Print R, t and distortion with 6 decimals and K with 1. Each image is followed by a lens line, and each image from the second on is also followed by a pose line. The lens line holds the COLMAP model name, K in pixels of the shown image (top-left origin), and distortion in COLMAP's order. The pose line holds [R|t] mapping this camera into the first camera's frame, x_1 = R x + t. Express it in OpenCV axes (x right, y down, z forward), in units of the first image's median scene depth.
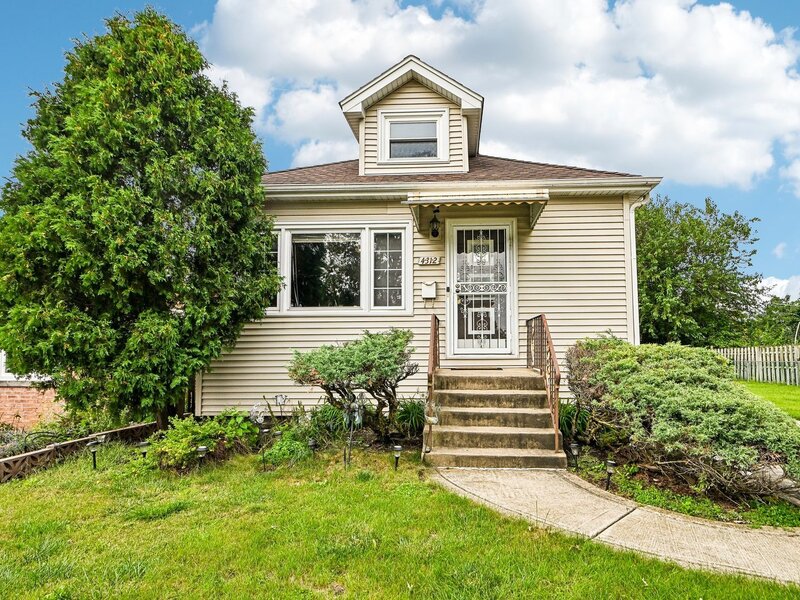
lens RADIAL K [[413.5, 0, 371.5], [0, 413.5, 340.5], [0, 0, 1]] dist [-0.002570, -0.001915]
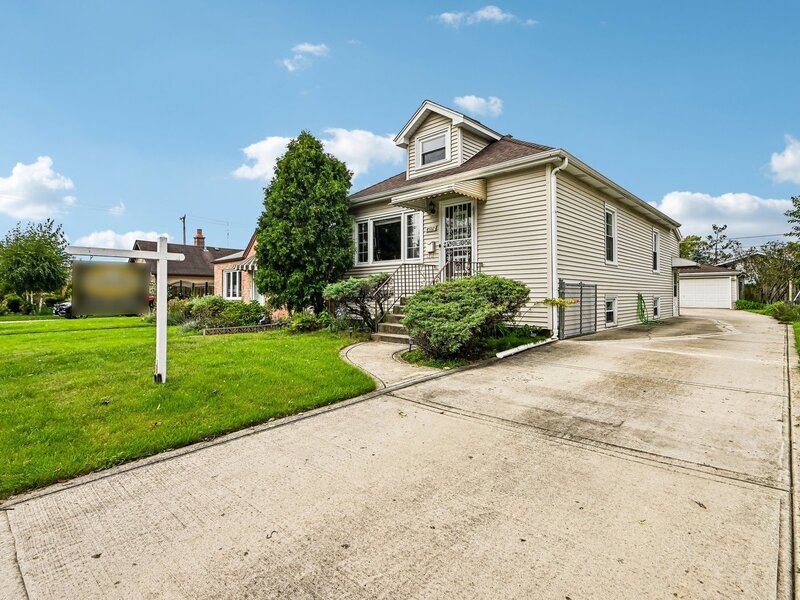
lens RADIAL K [[413.5, 0, 402.1], [0, 413.5, 296.3], [0, 0, 1]] dist [-0.002570, -0.001915]
pose [[0.758114, 0.004137, -0.652109, 1.116890], [0.026275, 0.998974, 0.036884, 0.009691], [0.651593, -0.045097, 0.757227, -0.320806]]
